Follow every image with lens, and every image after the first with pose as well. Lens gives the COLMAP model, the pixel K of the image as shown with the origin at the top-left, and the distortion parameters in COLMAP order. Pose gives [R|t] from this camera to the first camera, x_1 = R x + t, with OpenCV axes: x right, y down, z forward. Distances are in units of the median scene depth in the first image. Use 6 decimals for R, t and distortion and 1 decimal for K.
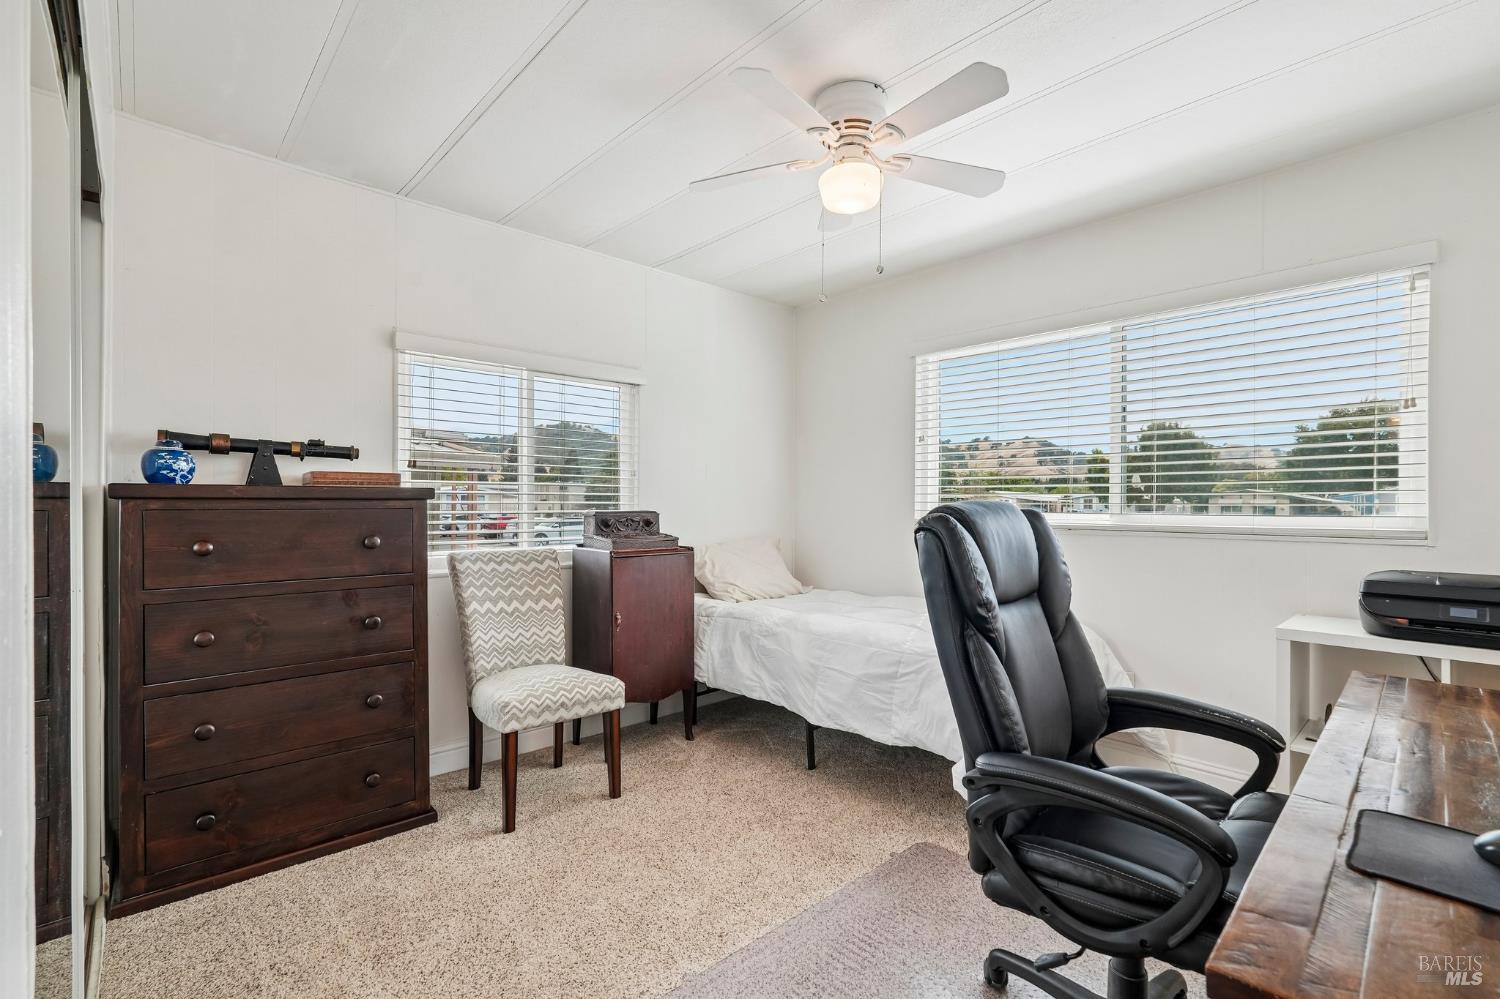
lens RADIAL K [[661.7, 0, 751.3], [0, 661.7, 489.0], [0, 0, 1]] dist [-0.012433, 0.007470]
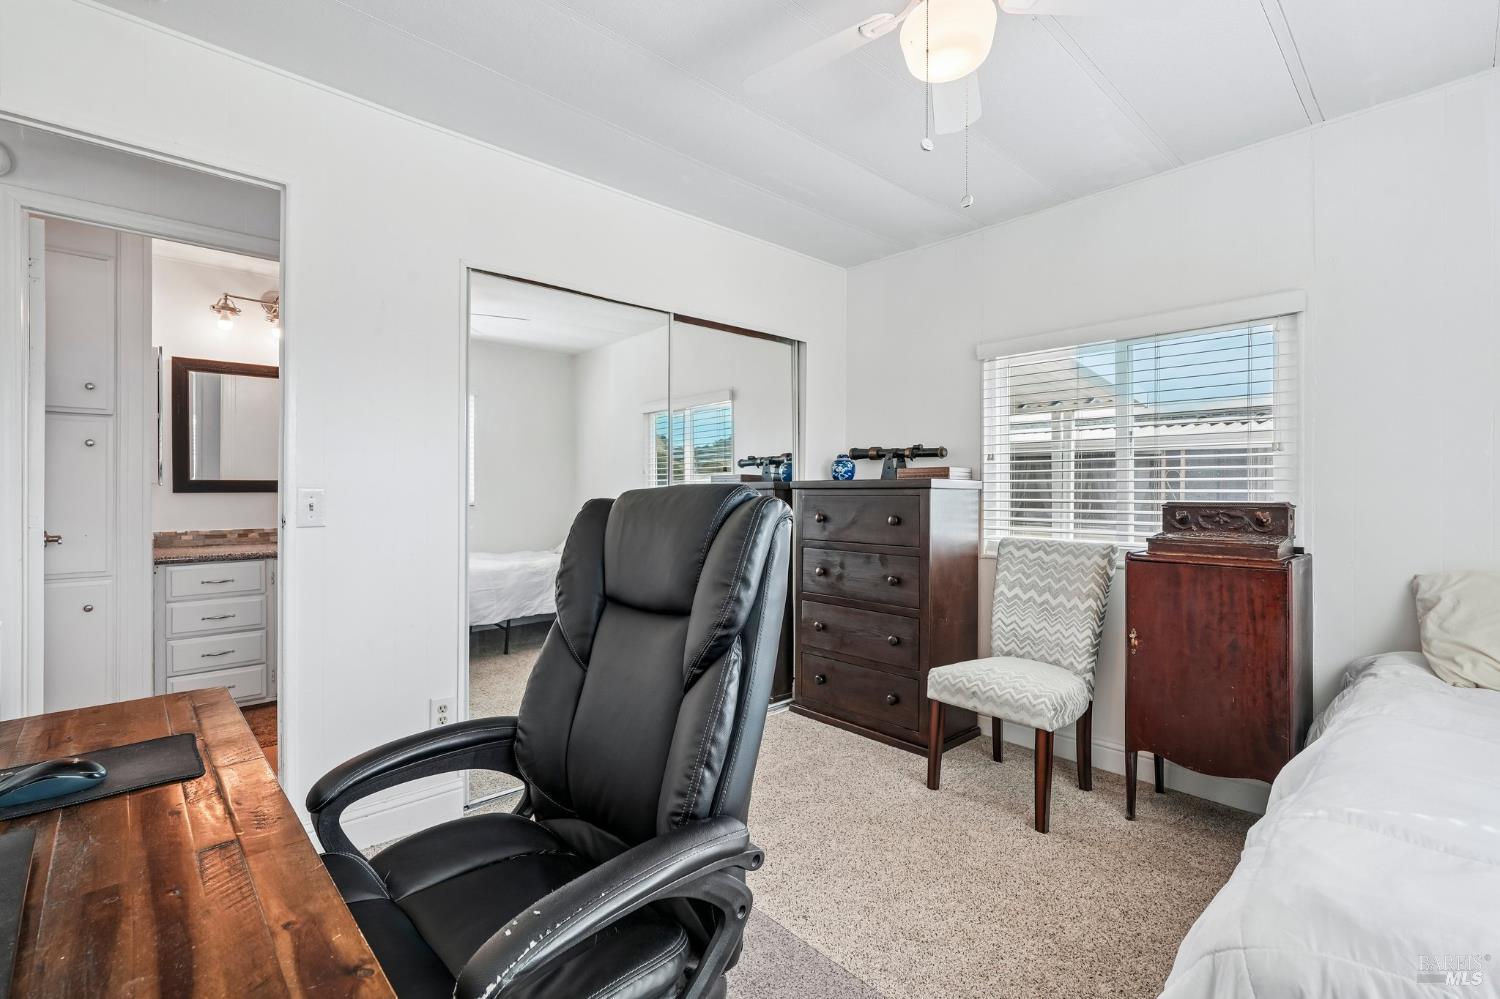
lens RADIAL K [[661.7, 0, 751.3], [0, 661.7, 489.0], [0, 0, 1]] dist [-0.012433, 0.007470]
pose [[0.006316, -0.011450, -0.999914, 0.641769], [0.017731, 0.999779, -0.011337, 0.023493], [0.999823, -0.017658, 0.006518, 0.605923]]
